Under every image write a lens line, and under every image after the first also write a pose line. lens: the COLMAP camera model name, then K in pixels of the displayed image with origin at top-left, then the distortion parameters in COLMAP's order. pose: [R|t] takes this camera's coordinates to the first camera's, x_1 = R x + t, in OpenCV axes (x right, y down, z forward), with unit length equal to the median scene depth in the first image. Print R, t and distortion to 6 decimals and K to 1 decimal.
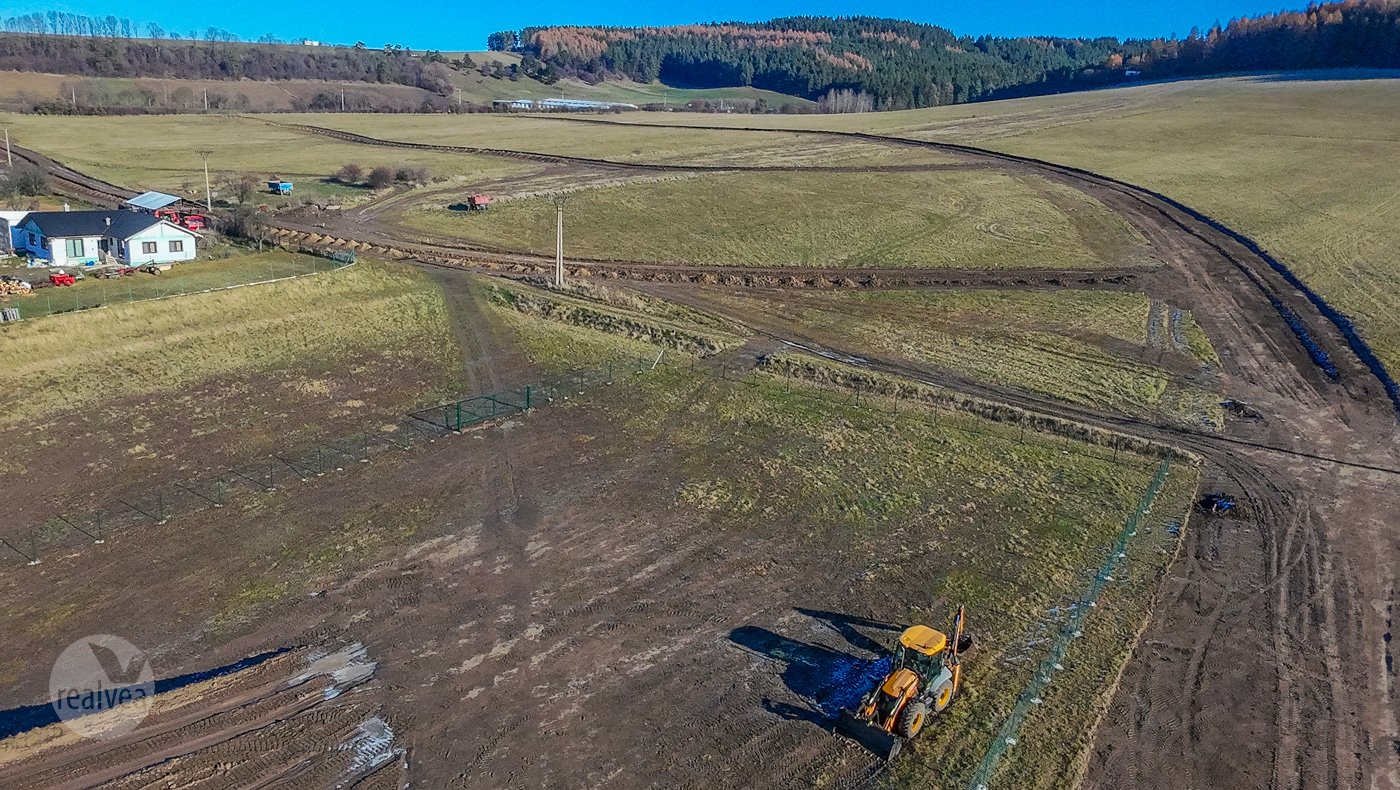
lens RADIAL K [[1000.4, 0, 708.8], [0, 1000.4, 397.4], [0, 0, 1]] dist [-0.000801, -0.000704]
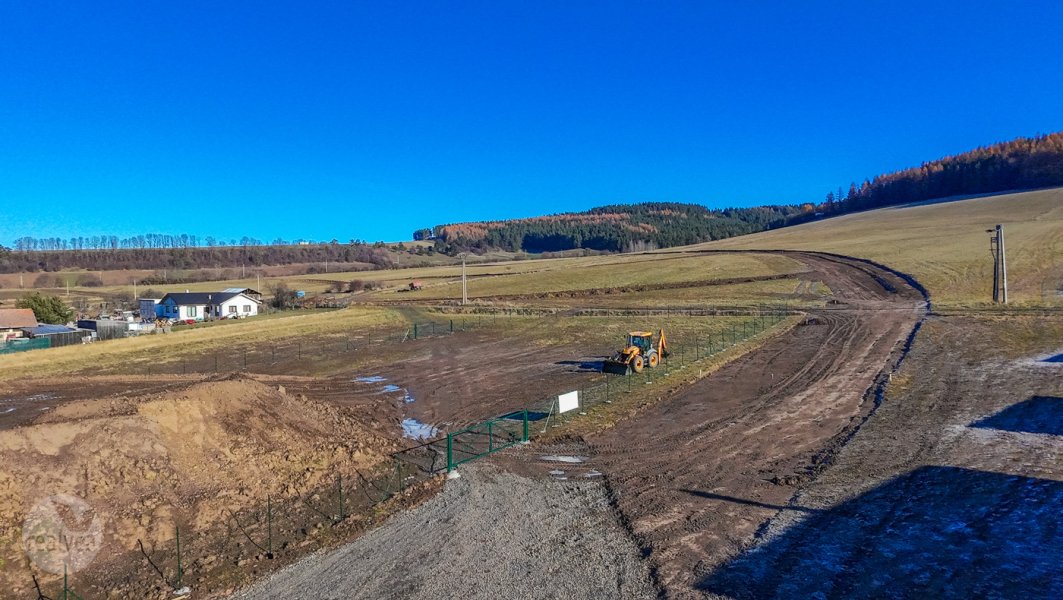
lens RADIAL K [[692.3, 0, 538.8], [0, 692.3, 303.7], [0, 0, 1]] dist [-0.001072, 0.001248]
pose [[0.996640, -0.076043, -0.030431, 0.013308], [0.066319, 0.967247, -0.245021, 0.156238], [0.048066, 0.242180, 0.969040, -0.139438]]
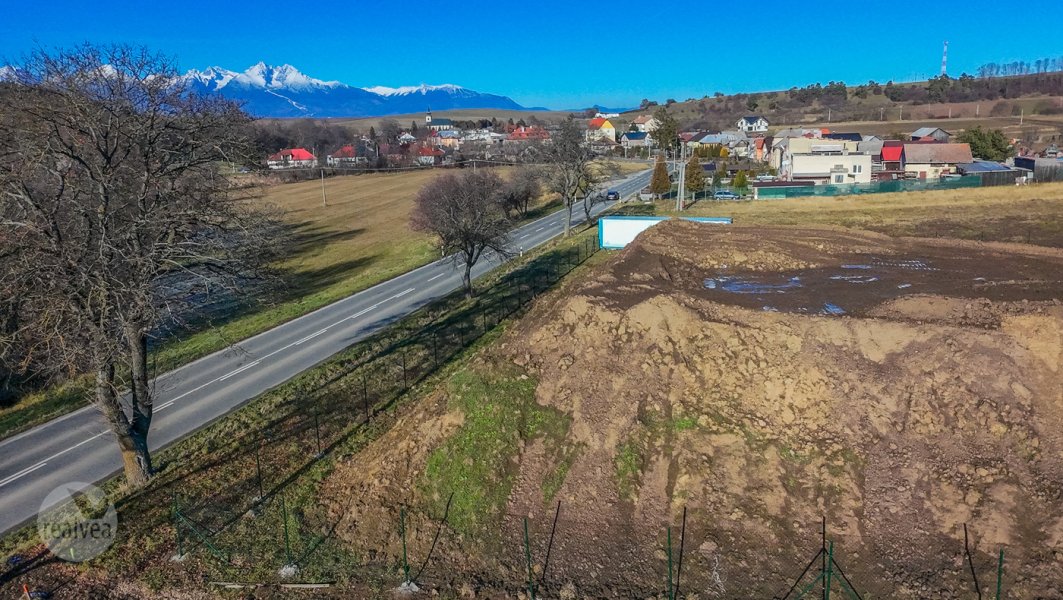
lens RADIAL K [[714.0, 0, 534.1], [0, 714.0, 255.2], [0, 0, 1]] dist [-0.001170, -0.001687]
pose [[0.336709, 0.092409, -0.937063, -0.010691], [-0.210123, 0.977452, 0.020890, 0.130441], [0.917865, 0.189864, 0.348534, -0.077976]]
